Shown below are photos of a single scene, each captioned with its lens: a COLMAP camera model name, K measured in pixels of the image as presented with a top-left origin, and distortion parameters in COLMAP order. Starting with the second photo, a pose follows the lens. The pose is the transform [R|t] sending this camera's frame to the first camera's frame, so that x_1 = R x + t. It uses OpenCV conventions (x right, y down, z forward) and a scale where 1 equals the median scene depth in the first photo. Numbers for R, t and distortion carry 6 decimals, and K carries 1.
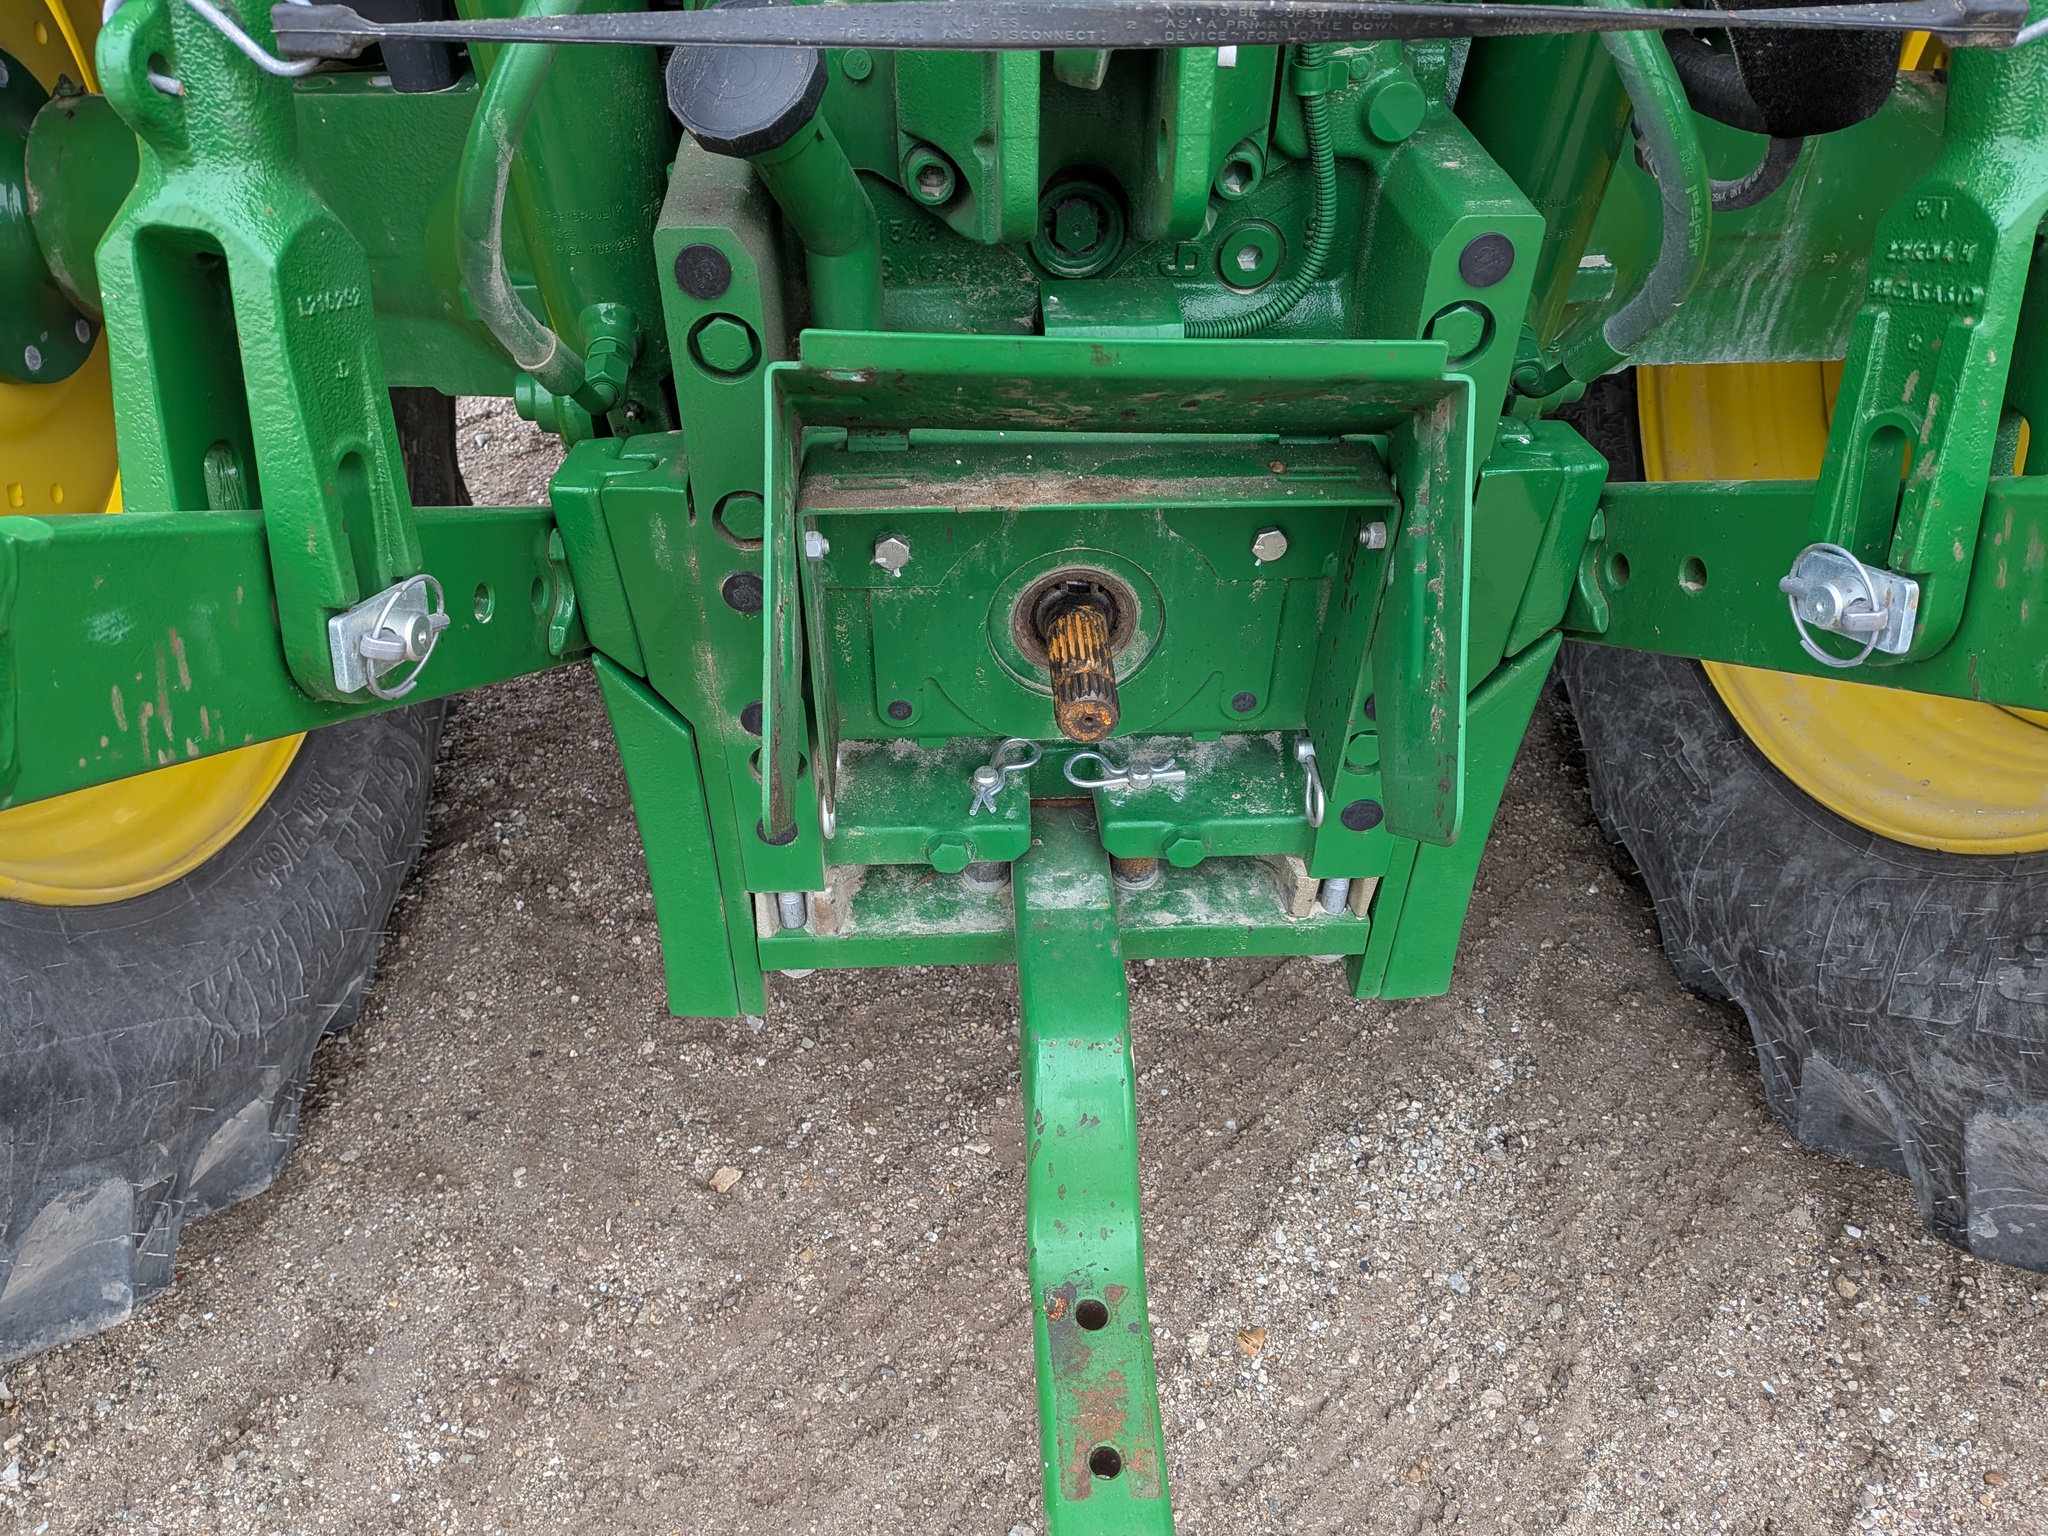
lens RADIAL K [[1466.4, 0, 998.7], [0, 1466.4, 772.9], [0, 0, 1]] dist [0.095652, -0.152894]
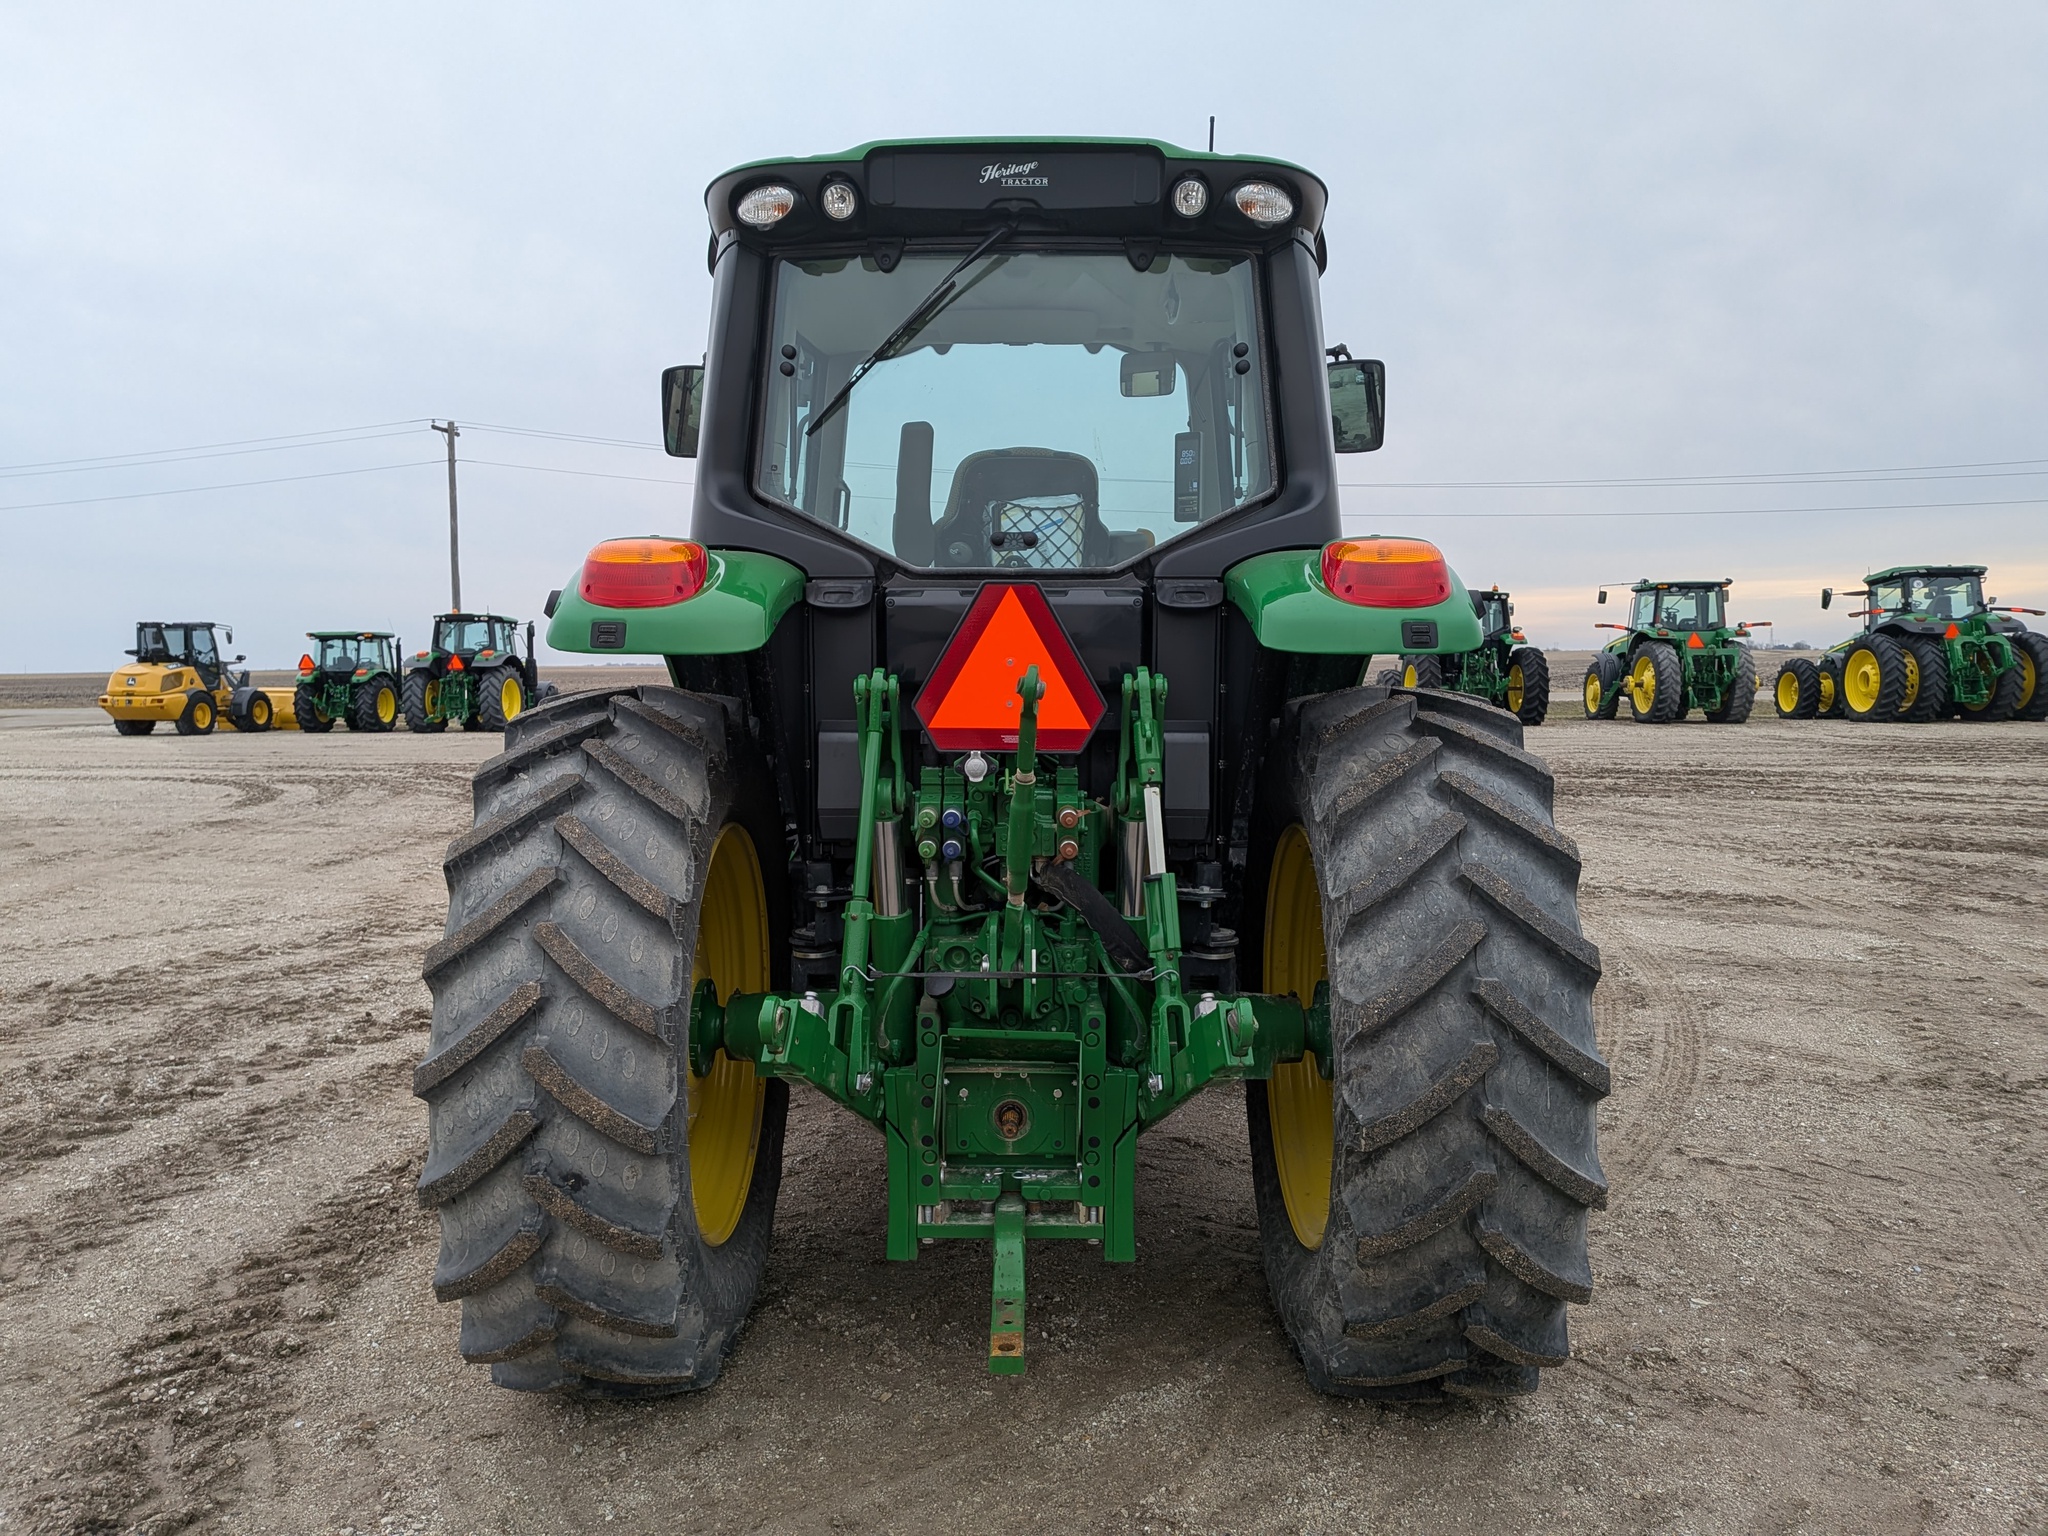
lens RADIAL K [[1466.4, 0, 998.7], [0, 1466.4, 772.9], [0, 0, 1]] dist [0.095652, -0.152894]
pose [[0.997914, 0.002244, -0.064518, 0.231948], [-0.039248, 0.814577, -0.578726, 1.209085], [0.051256, 0.580051, 0.812966, -2.294891]]
